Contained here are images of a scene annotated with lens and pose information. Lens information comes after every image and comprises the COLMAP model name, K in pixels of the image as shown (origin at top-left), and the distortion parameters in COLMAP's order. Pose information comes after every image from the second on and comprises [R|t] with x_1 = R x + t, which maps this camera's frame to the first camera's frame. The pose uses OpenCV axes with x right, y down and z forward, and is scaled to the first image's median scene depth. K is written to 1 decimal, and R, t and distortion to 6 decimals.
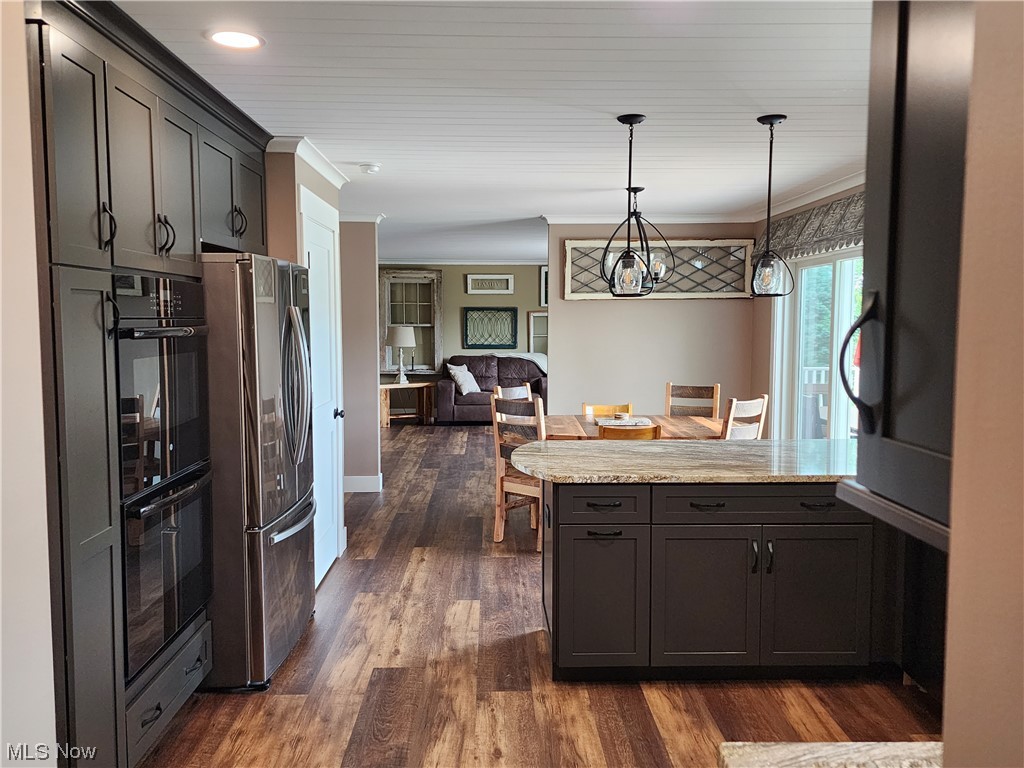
lens RADIAL K [[807.4, 0, 526.6], [0, 807.4, 380.4], [0, 0, 1]] dist [0.080485, -0.064484]
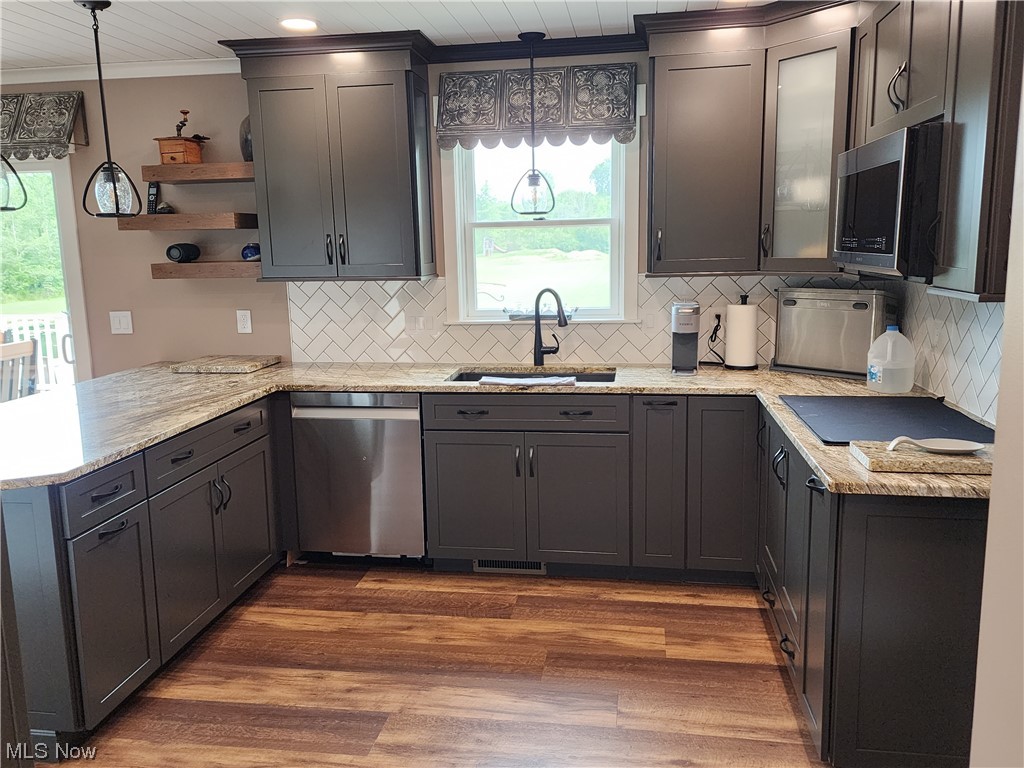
lens RADIAL K [[807.4, 0, 505.8], [0, 807.4, 375.3], [0, 0, 1]] dist [0.080485, -0.064484]
pose [[0.199827, -0.166484, 0.965584, -0.261947], [0.096844, 0.983990, 0.149616, -0.015255], [-0.975034, 0.063614, 0.212751, 0.224874]]
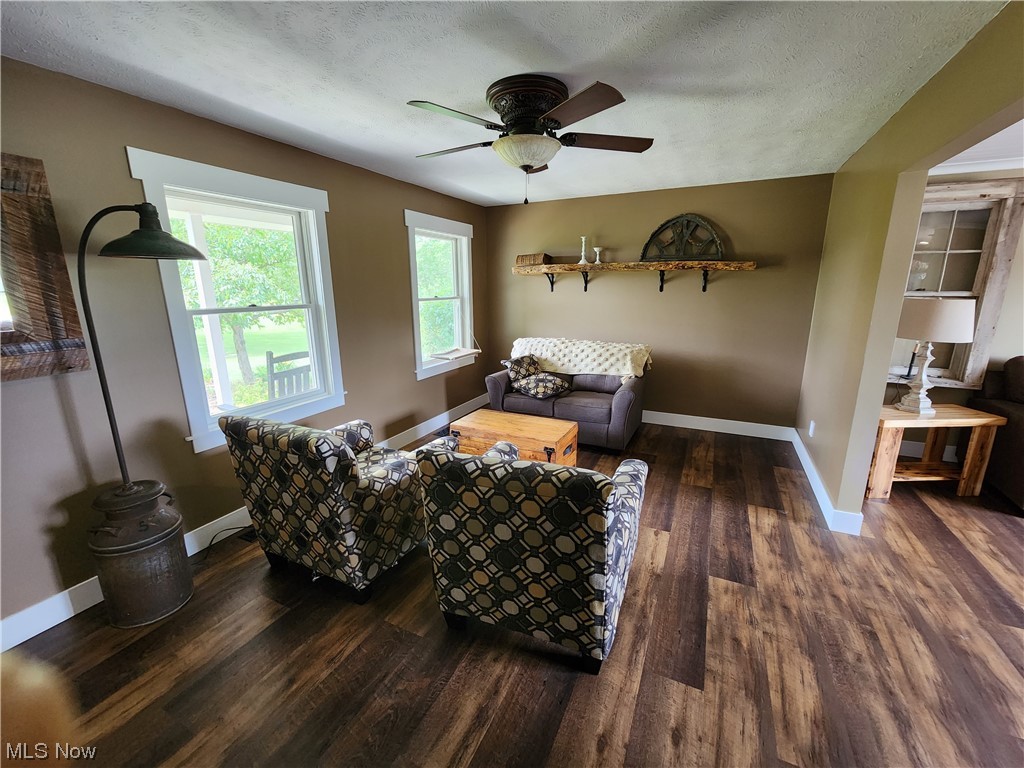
lens RADIAL K [[420.1, 0, 512.2], [0, 420.1, 384.0], [0, 0, 1]] dist [0.001357, -0.002573]
pose [[0.877974, 0.103710, -0.467339, -0.417662], [-0.028311, 0.985790, 0.165577, -0.081327], [0.477871, -0.132141, 0.868434, 1.054501]]
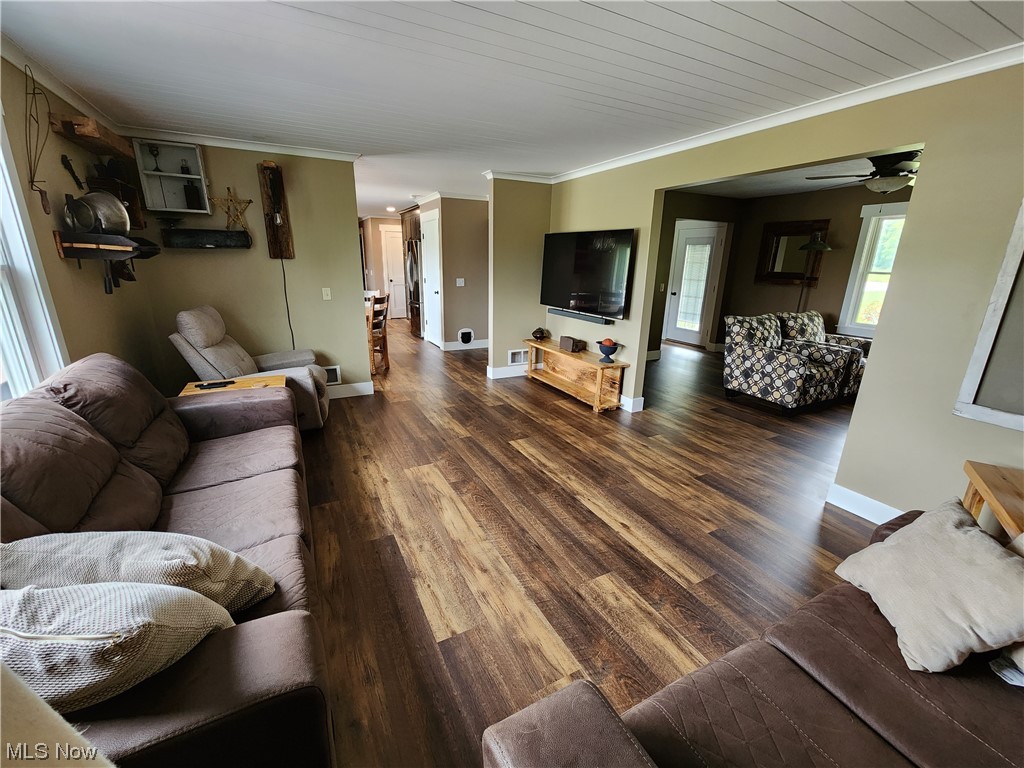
lens RADIAL K [[420.1, 0, 517.3], [0, 420.1, 379.3], [0, 0, 1]] dist [0.001357, -0.002573]
pose [[-0.901087, 0.104471, -0.420866, 0.090517], [-0.048939, 0.939845, 0.338077, -0.120129], [0.430868, 0.325234, -0.841769, 1.658785]]
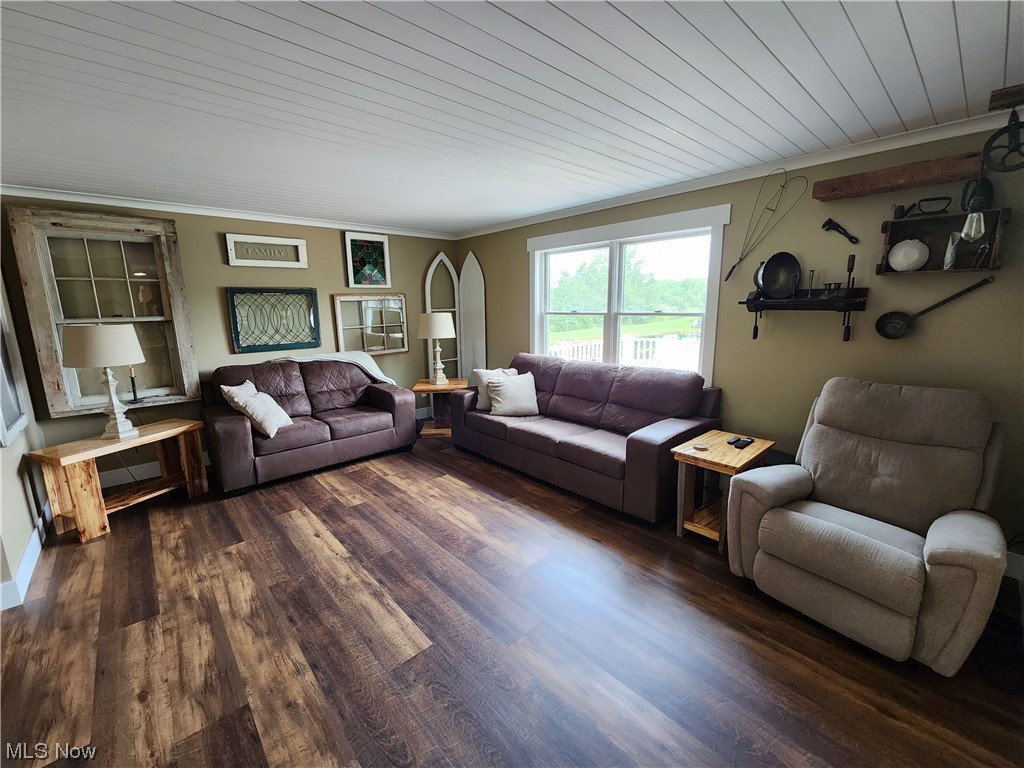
lens RADIAL K [[420.1, 0, 512.8], [0, 420.1, 383.7], [0, 0, 1]] dist [0.001357, -0.002573]
pose [[0.770712, -0.130497, 0.623677, -0.203669], [0.060516, 0.989370, 0.132231, -0.080007], [-0.634303, -0.064170, 0.770417, 1.039484]]
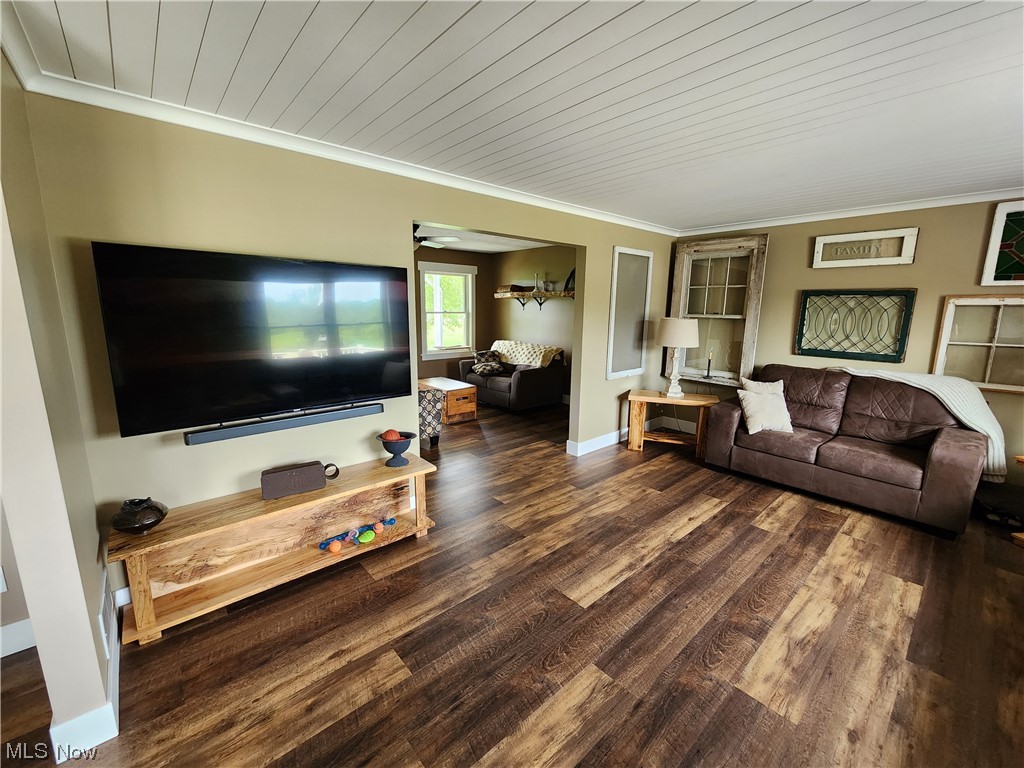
lens RADIAL K [[420.1, 0, 505.9], [0, 420.1, 380.8], [0, 0, 1]] dist [0.001357, -0.002573]
pose [[0.623815, 0.145631, -0.767884, 0.072391], [-0.068232, 0.988883, 0.132114, -0.081471], [0.778588, -0.030020, 0.626817, 1.038965]]
